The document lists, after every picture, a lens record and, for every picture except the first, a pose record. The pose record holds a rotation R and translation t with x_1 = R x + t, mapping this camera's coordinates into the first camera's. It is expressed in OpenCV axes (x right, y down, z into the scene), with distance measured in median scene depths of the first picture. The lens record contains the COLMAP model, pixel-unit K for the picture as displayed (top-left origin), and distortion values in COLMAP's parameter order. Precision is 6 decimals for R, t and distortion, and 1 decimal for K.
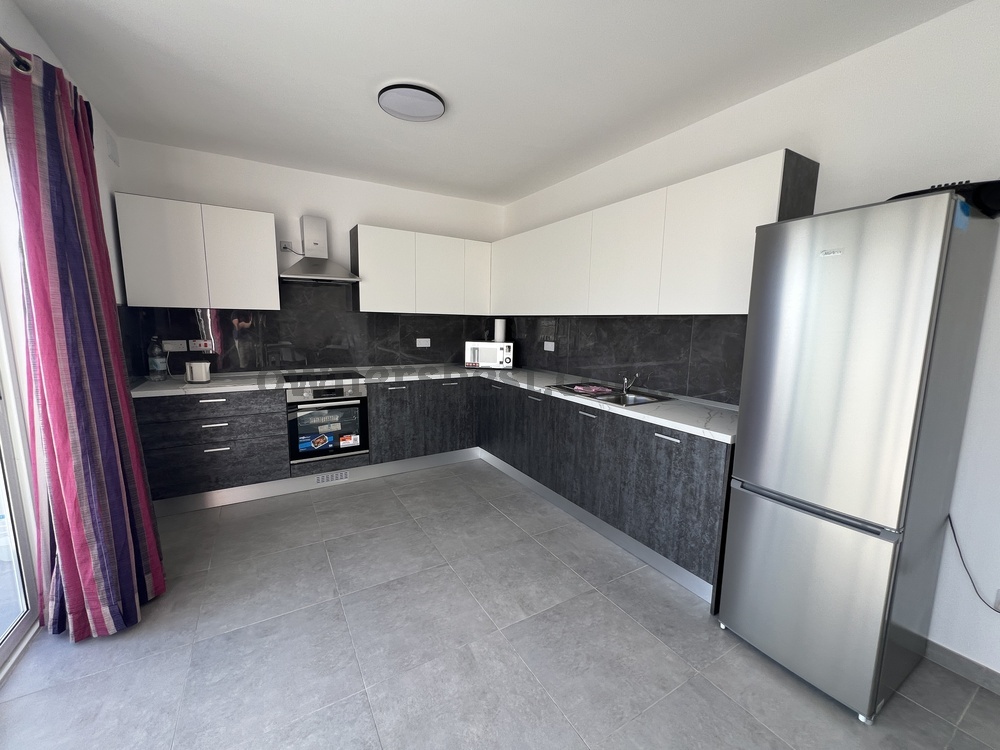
lens RADIAL K [[399.9, 0, 497.1], [0, 399.9, 378.4], [0, 0, 1]] dist [-0.000223, 0.000612]
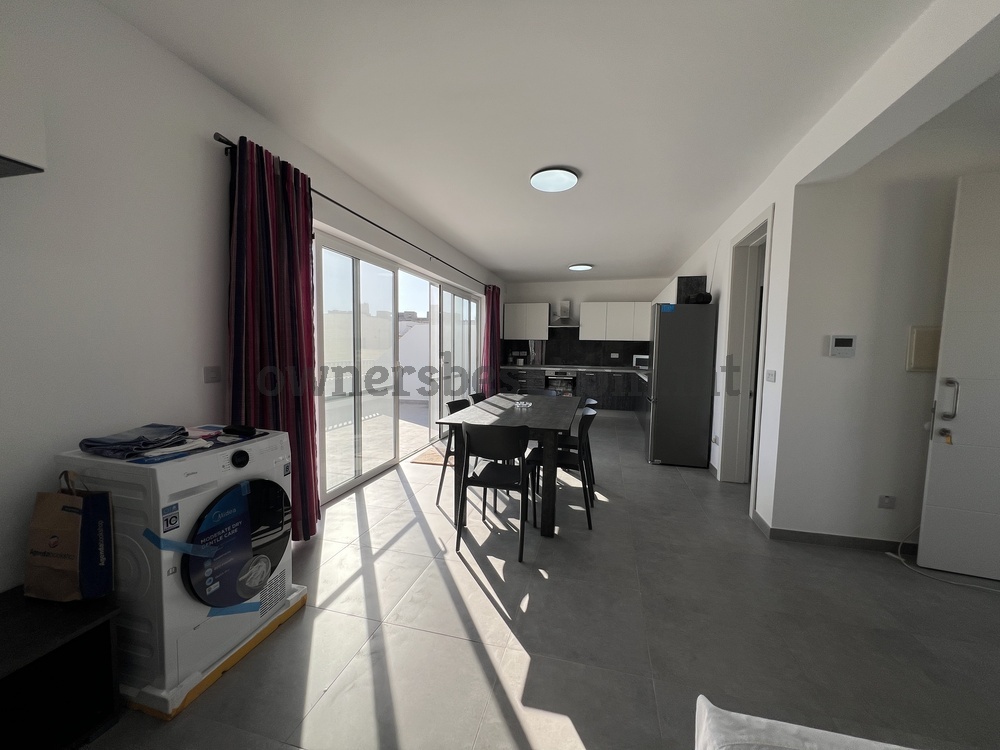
lens RADIAL K [[399.9, 0, 498.2], [0, 399.9, 374.8], [0, 0, 1]] dist [-0.000223, 0.000612]
pose [[0.703427, 0.043517, -0.709434, 1.037123], [-0.102781, 0.993861, -0.040946, 0.183864], [0.703297, 0.101719, 0.703581, -0.976284]]
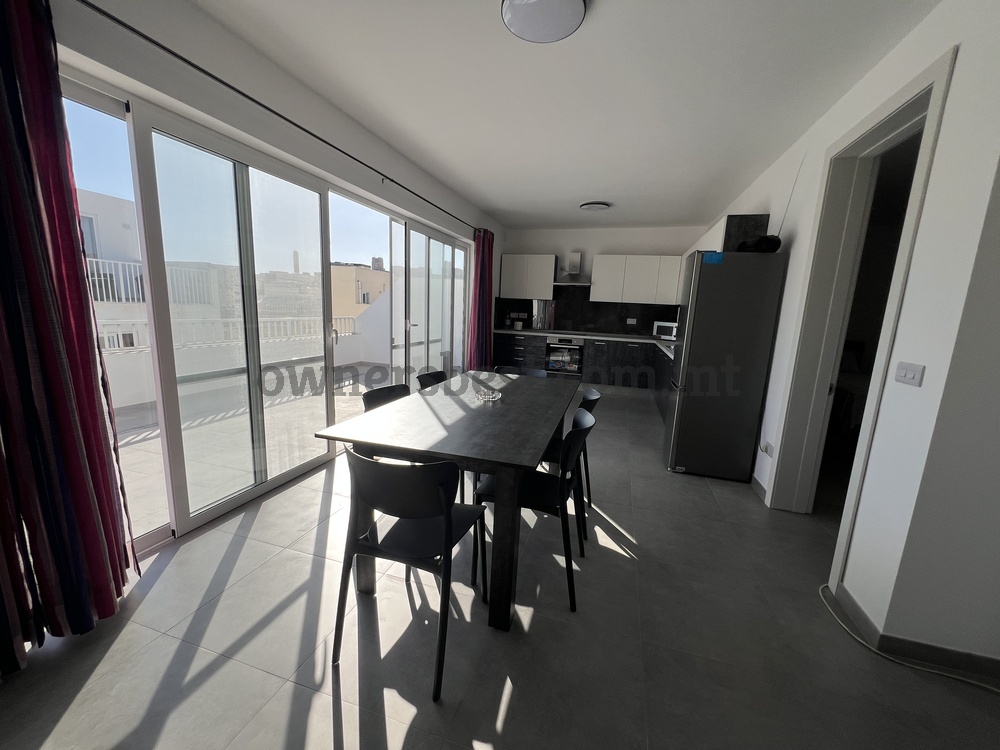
lens RADIAL K [[399.9, 0, 496.1], [0, 399.9, 379.1], [0, 0, 1]] dist [-0.000223, 0.000612]
pose [[0.673555, 0.145235, -0.724728, 0.847041], [-0.134799, 0.988198, 0.072754, 0.127959], [0.726741, 0.048689, 0.685184, -0.641564]]
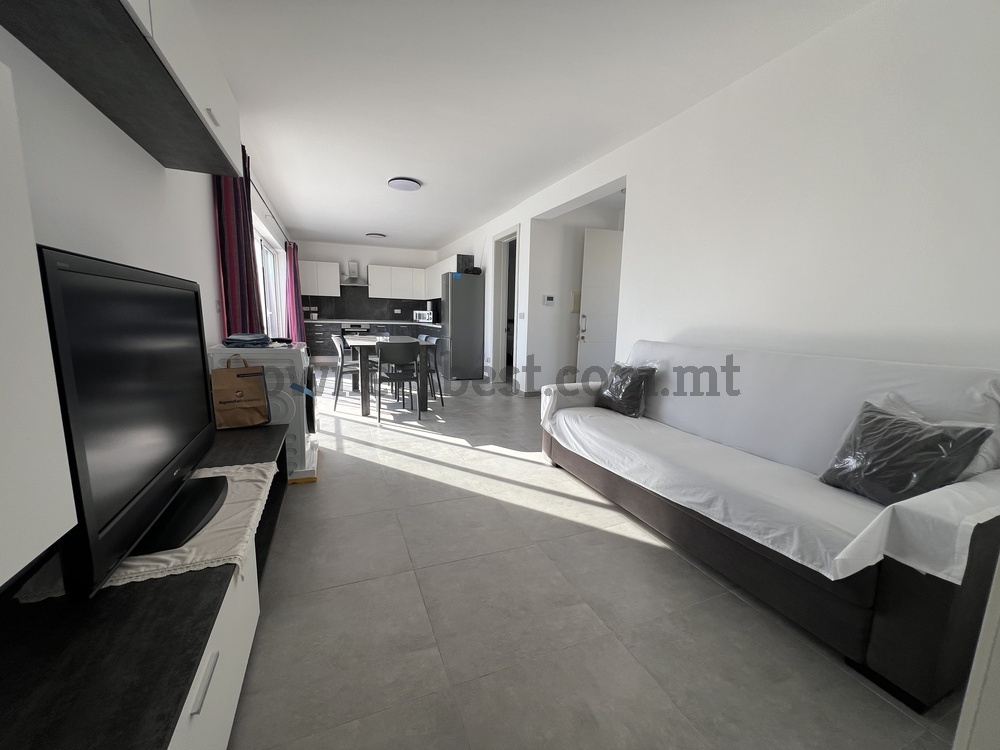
lens RADIAL K [[399.9, 0, 501.4], [0, 399.9, 374.5], [0, 0, 1]] dist [-0.000223, 0.000612]
pose [[0.990165, 0.027597, -0.137155, 0.989316], [-0.027220, 0.999619, 0.004622, 0.336095], [0.137230, -0.000843, 0.990539, -1.646171]]
